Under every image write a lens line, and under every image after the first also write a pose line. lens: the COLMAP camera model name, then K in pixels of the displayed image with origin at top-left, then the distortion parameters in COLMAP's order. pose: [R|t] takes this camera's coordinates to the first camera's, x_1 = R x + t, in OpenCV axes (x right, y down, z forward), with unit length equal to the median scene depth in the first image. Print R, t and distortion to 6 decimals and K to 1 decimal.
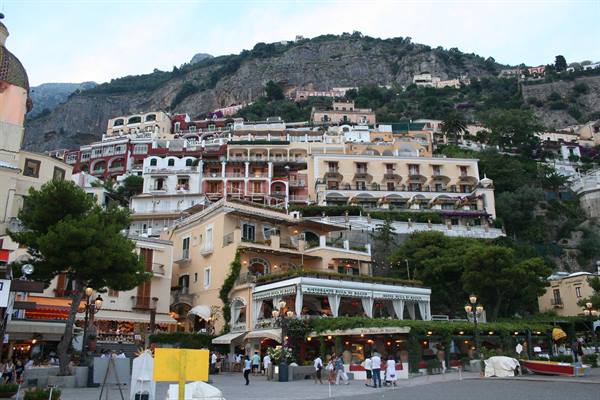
lens RADIAL K [[503.2, 0, 300.3], [0, 503.2, 205.6], [0, 0, 1]] dist [-0.153988, 0.132147]
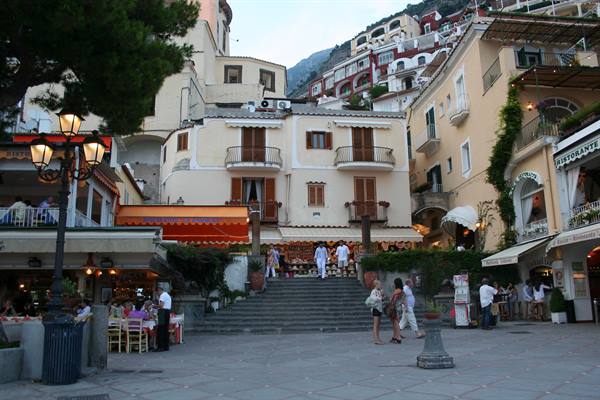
lens RADIAL K [[503.2, 0, 300.3], [0, 503.2, 205.6], [0, 0, 1]] dist [-0.153988, 0.132147]
pose [[0.838026, -0.109466, -0.534536, -0.026864], [0.169931, 0.983307, 0.065043, 0.072857], [0.518493, -0.145342, 0.842639, 0.232136]]
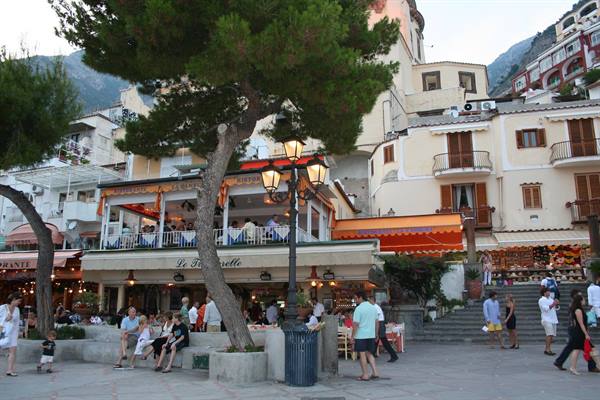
lens RADIAL K [[503.2, 0, 300.3], [0, 503.2, 205.6], [0, 0, 1]] dist [-0.153988, 0.132147]
pose [[0.551161, -0.168306, -0.817248, -0.026934], [0.240068, 0.970017, -0.037863, 0.071574], [0.799117, -0.175326, 0.575041, 0.227534]]
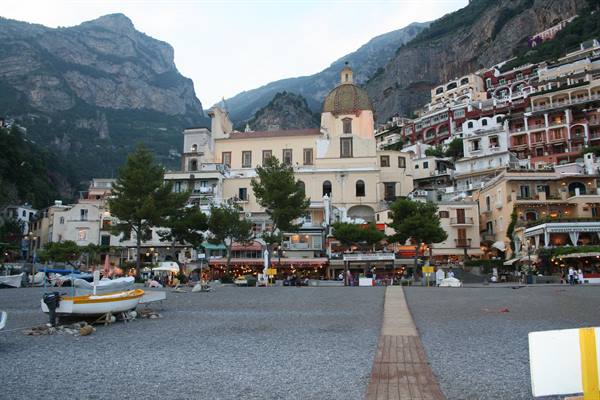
lens RADIAL K [[503.2, 0, 300.3], [0, 503.2, 205.6], [0, 0, 1]] dist [-0.153988, 0.132147]
pose [[0.768381, -0.096097, -0.632736, 0.171613], [0.187037, 0.979218, 0.078415, -0.081459], [0.612052, -0.178598, 0.770387, -0.305599]]
